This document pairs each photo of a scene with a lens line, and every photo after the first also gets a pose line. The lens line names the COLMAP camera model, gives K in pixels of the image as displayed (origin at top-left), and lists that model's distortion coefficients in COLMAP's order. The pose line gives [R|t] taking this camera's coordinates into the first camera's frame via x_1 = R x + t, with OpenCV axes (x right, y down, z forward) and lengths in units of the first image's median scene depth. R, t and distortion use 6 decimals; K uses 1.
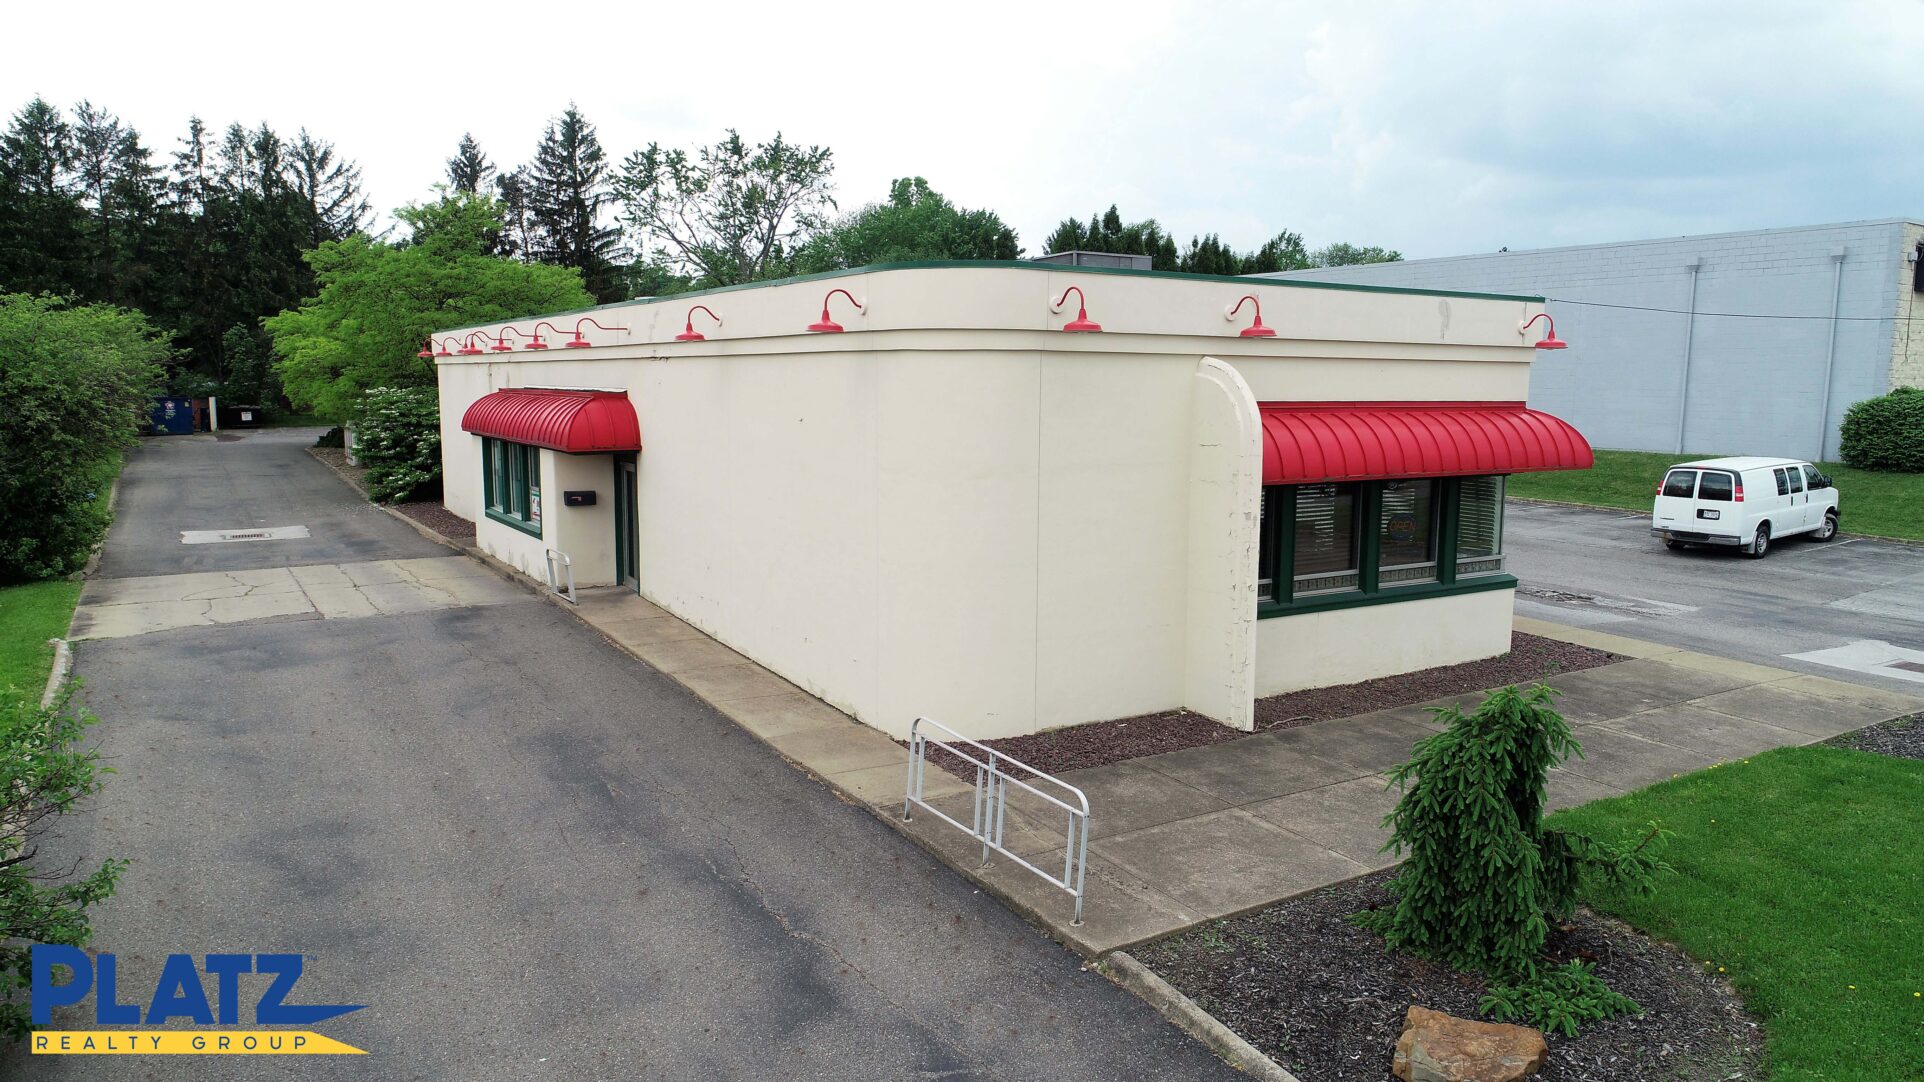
lens RADIAL K [[1290.1, 0, 969.8], [0, 1290.1, 545.4], [0, 0, 1]] dist [-0.000931, -0.002793]
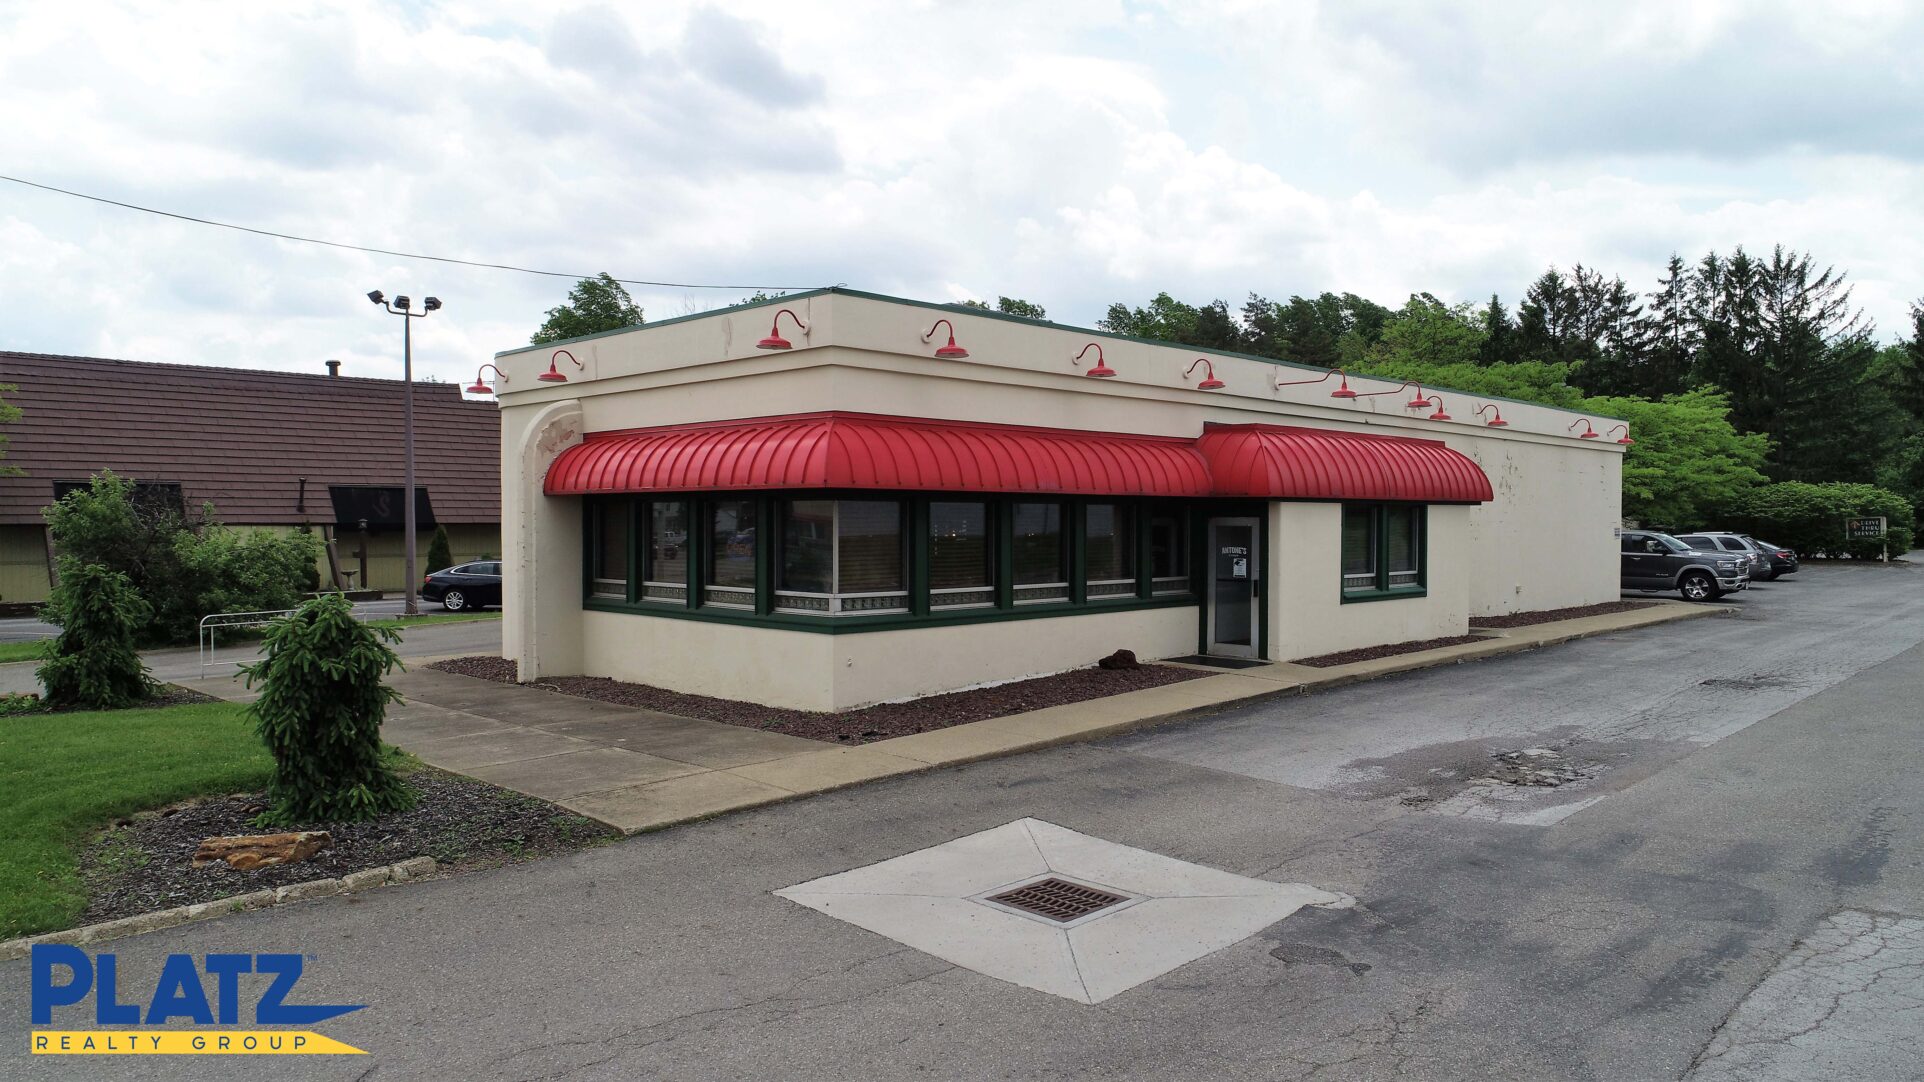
lens RADIAL K [[1283.6, 0, 962.0], [0, 1283.6, 541.0], [0, 0, 1]] dist [0.025473, 0.000545]
pose [[0.236212, 0.012980, -0.971615, 0.800416], [-0.127109, 0.991732, -0.017653, -0.016523], [0.963352, 0.127671, 0.235908, 0.559720]]
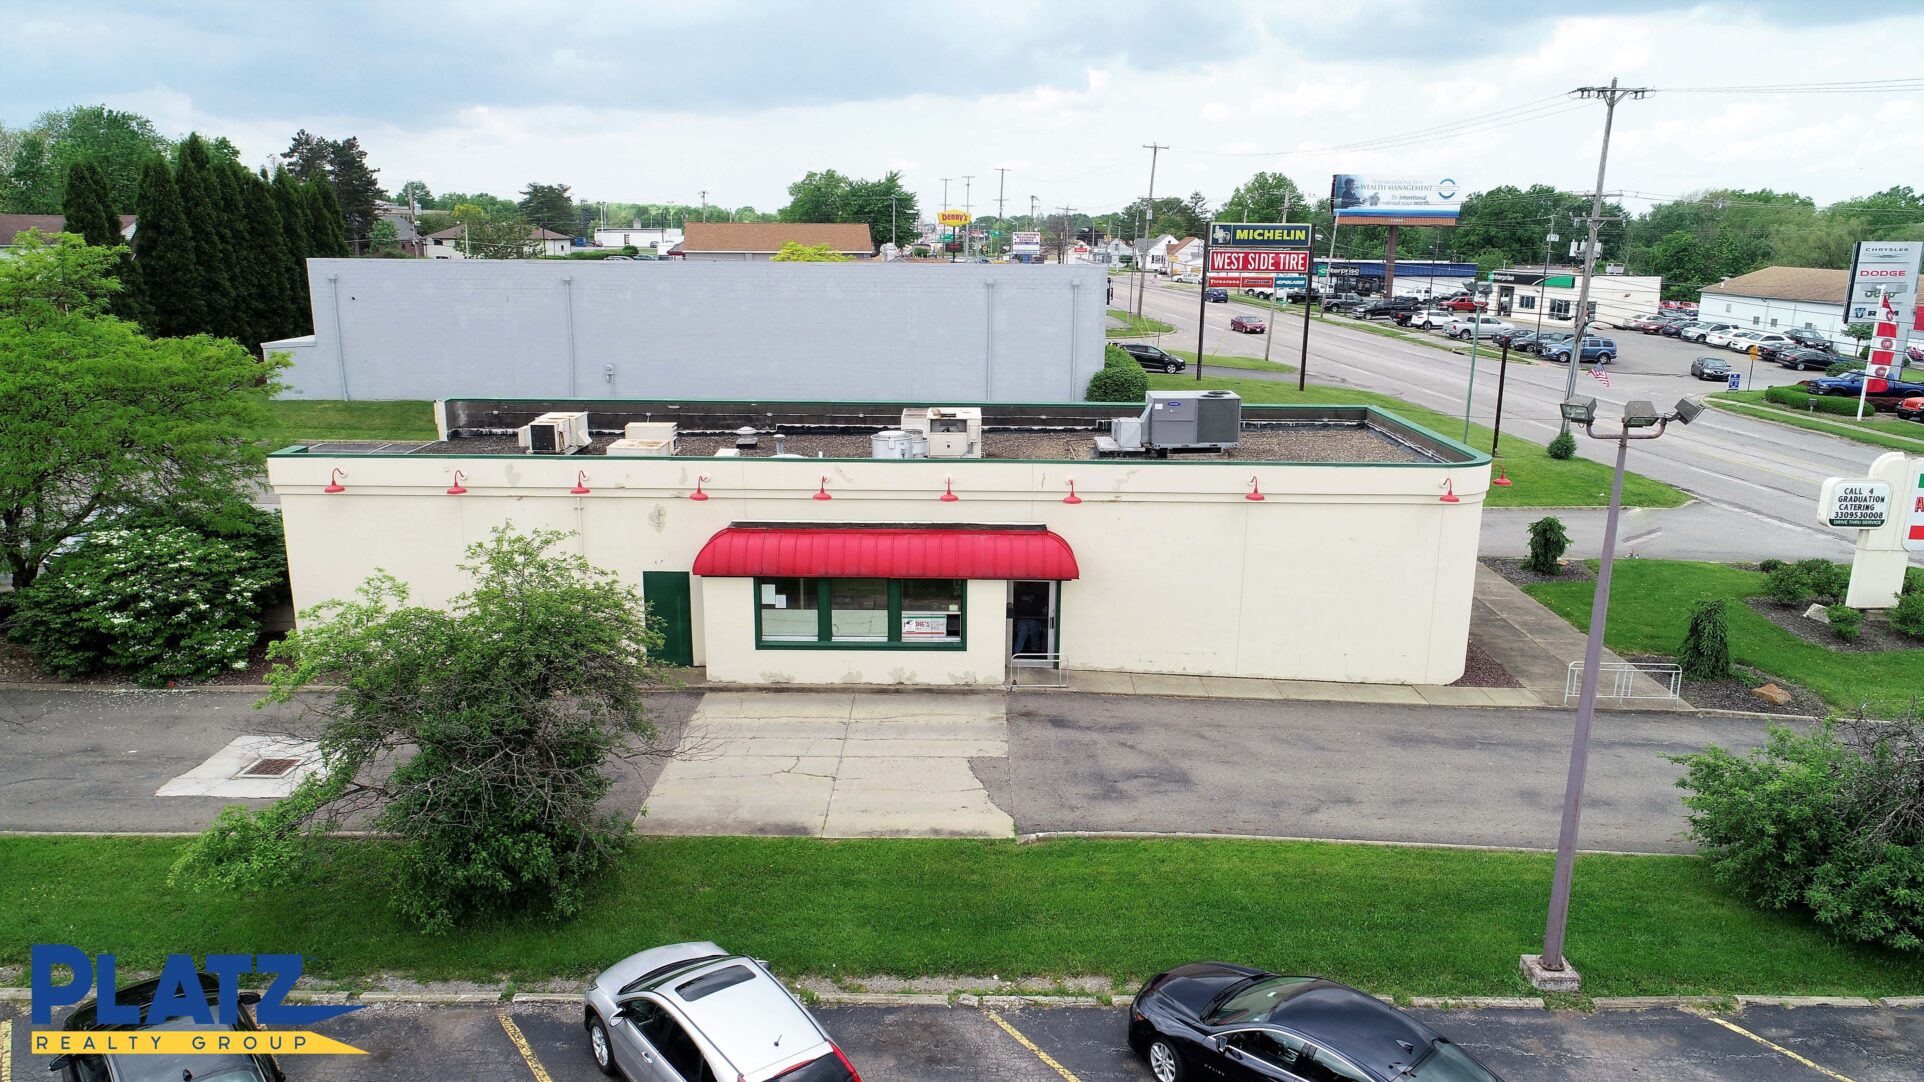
lens RADIAL K [[1290.1, 0, 969.8], [0, 1290.1, 545.4], [0, 0, 1]] dist [-0.000931, -0.002793]
pose [[0.529261, -0.206220, 0.823016, -1.067743], [0.103804, 0.978464, 0.178416, -0.260724], [-0.842085, -0.008996, 0.539270, 0.264395]]
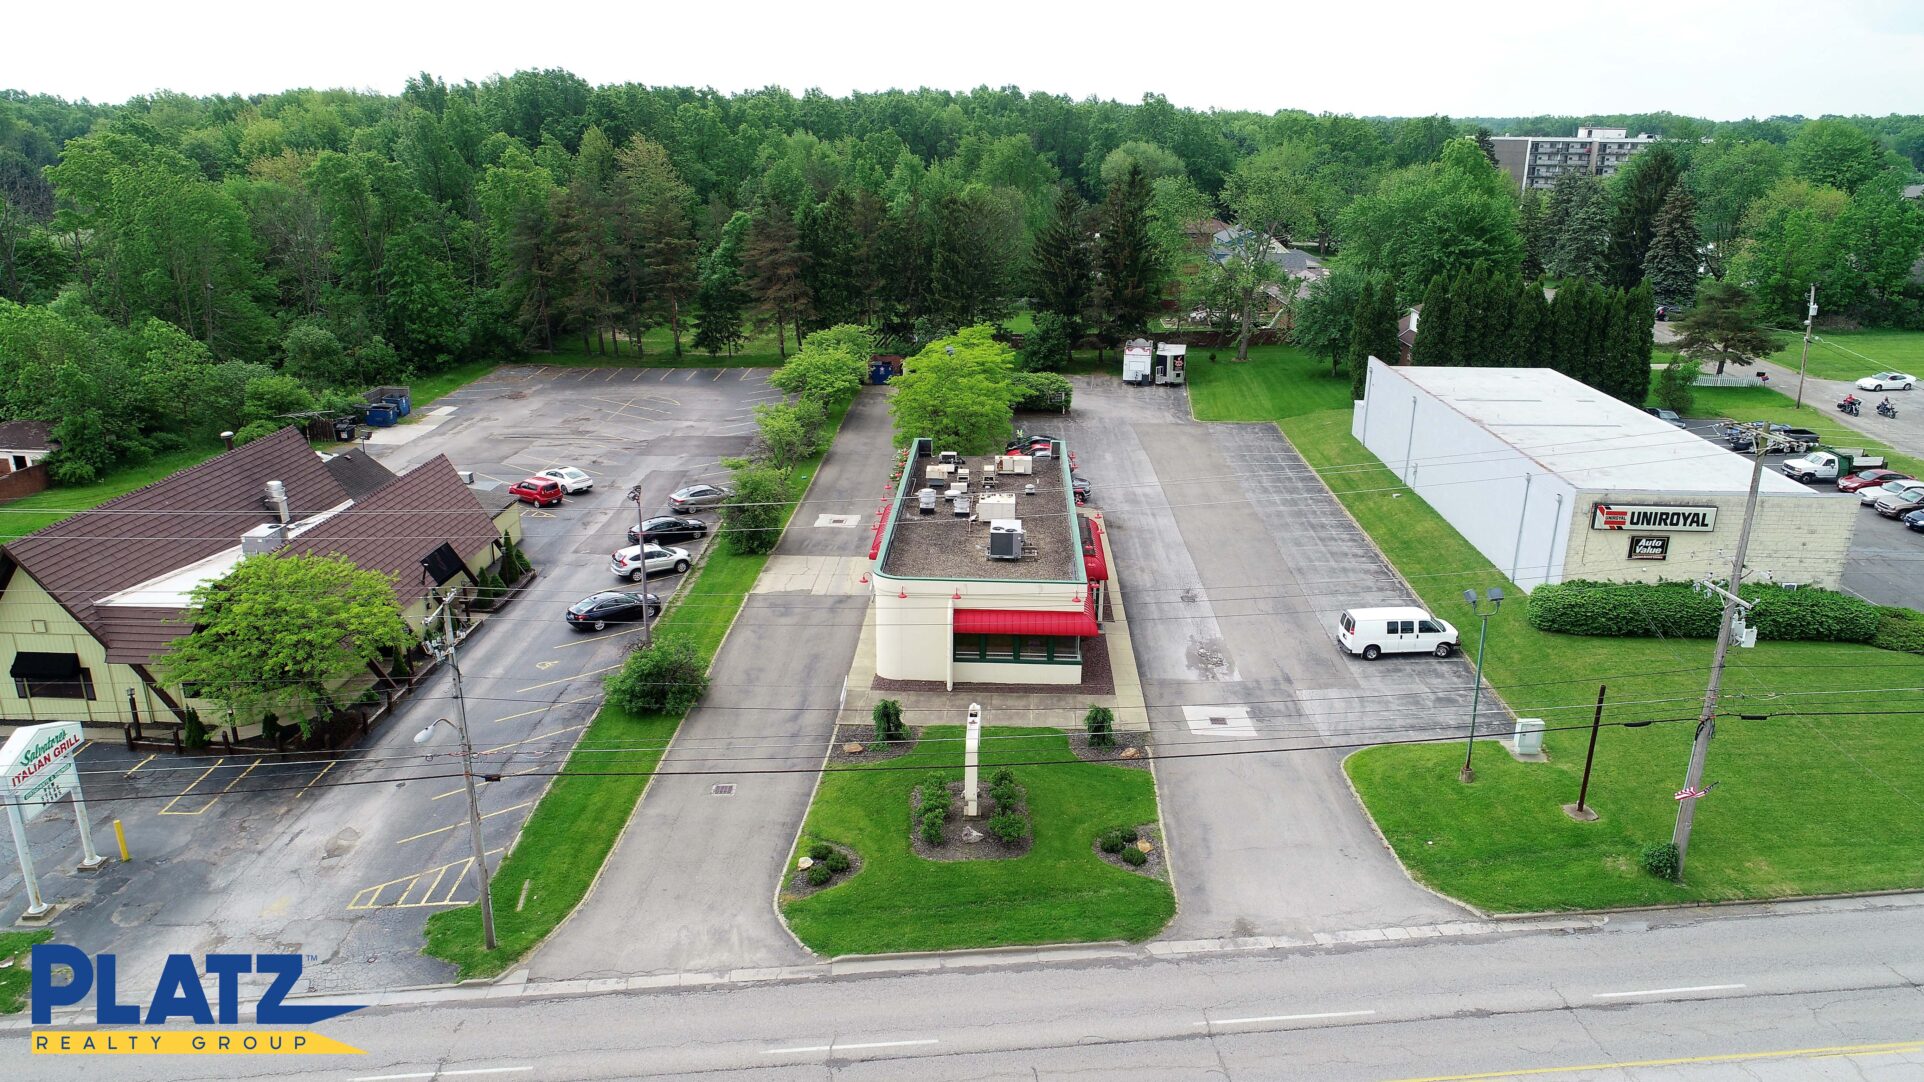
lens RADIAL K [[1283.6, 0, 962.0], [0, 1283.6, 541.0], [0, 0, 1]] dist [0.025473, 0.000545]
pose [[0.825893, 0.172832, -0.536685, 1.202432], [-0.074118, 0.976879, 0.200532, -0.581014], [0.558935, -0.125840, 0.819607, -1.145428]]
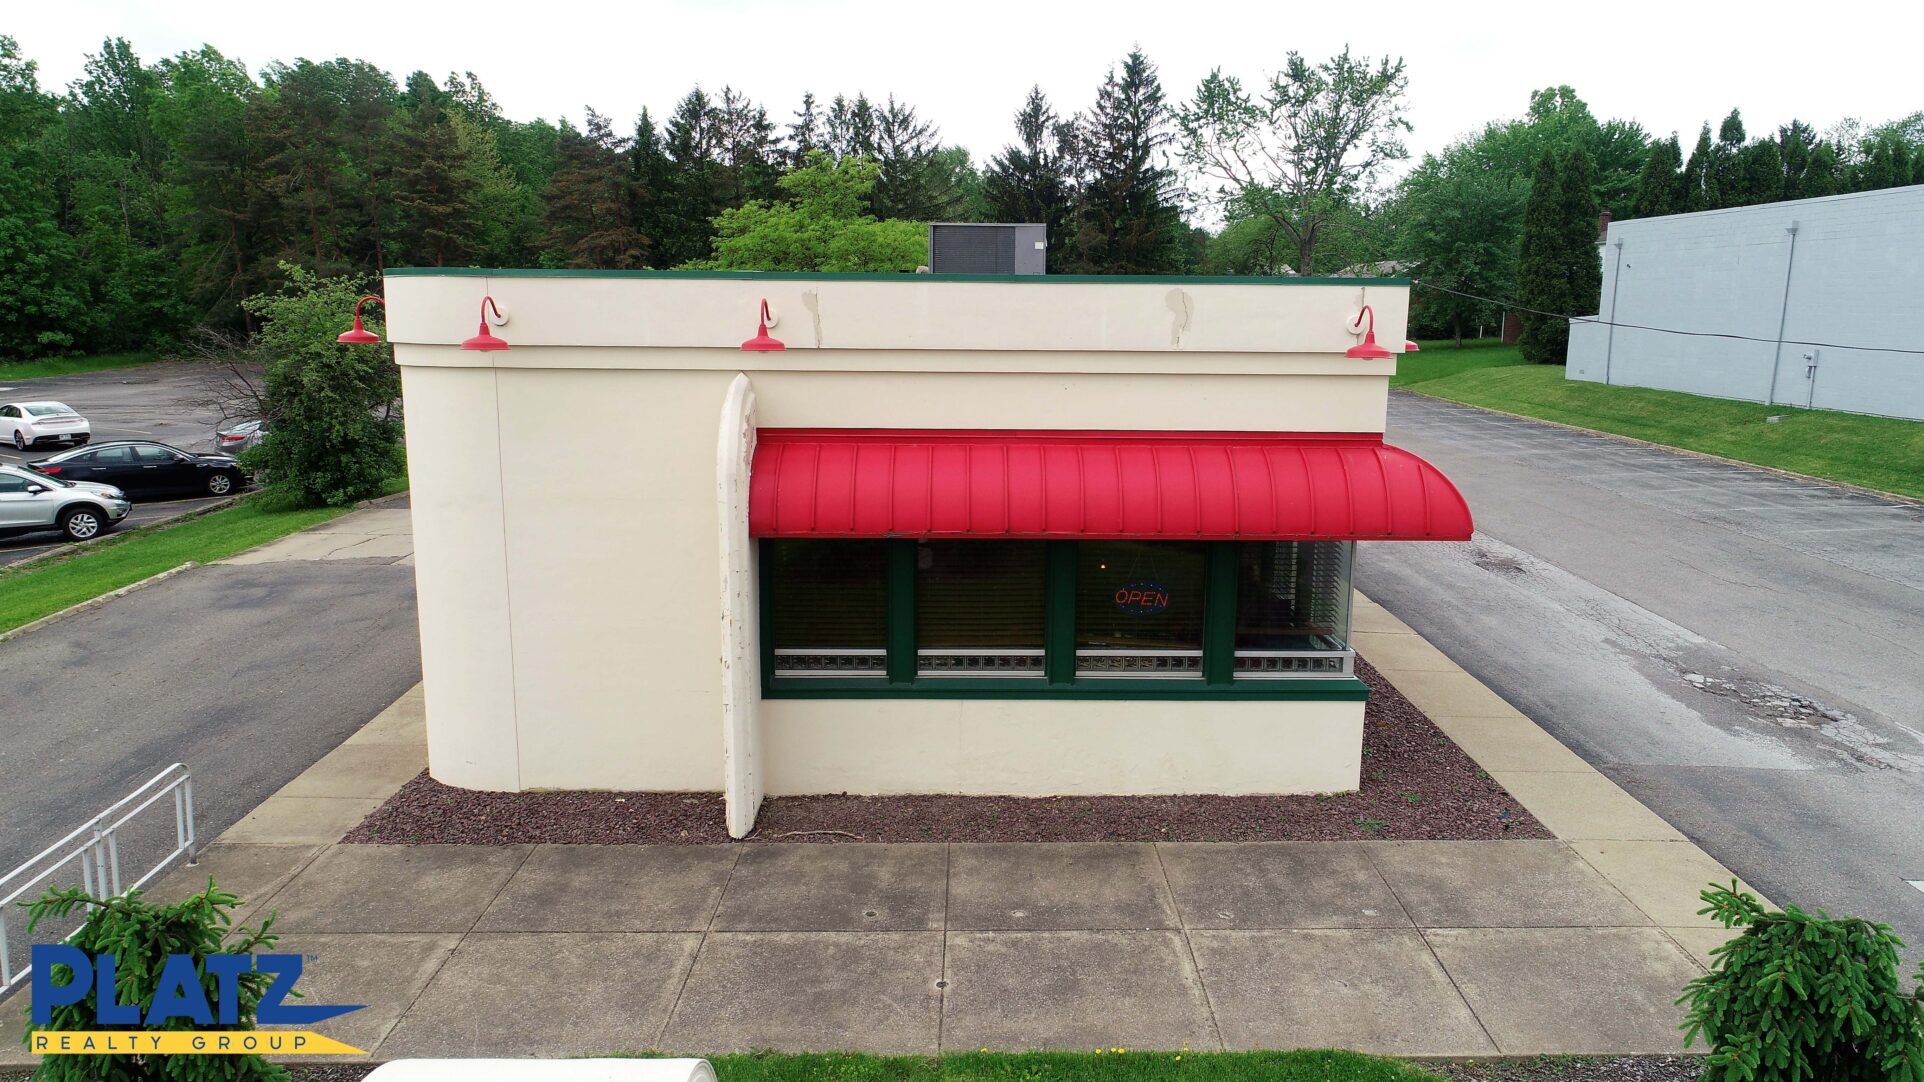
lens RADIAL K [[1290.1, 0, 969.8], [0, 1290.1, 545.4], [0, 0, 1]] dist [-0.000931, -0.002793]
pose [[0.856951, 0.094351, -0.506688, 0.381067], [-0.067960, 0.995203, 0.070379, -0.055097], [0.510898, -0.025877, 0.859252, 0.196091]]
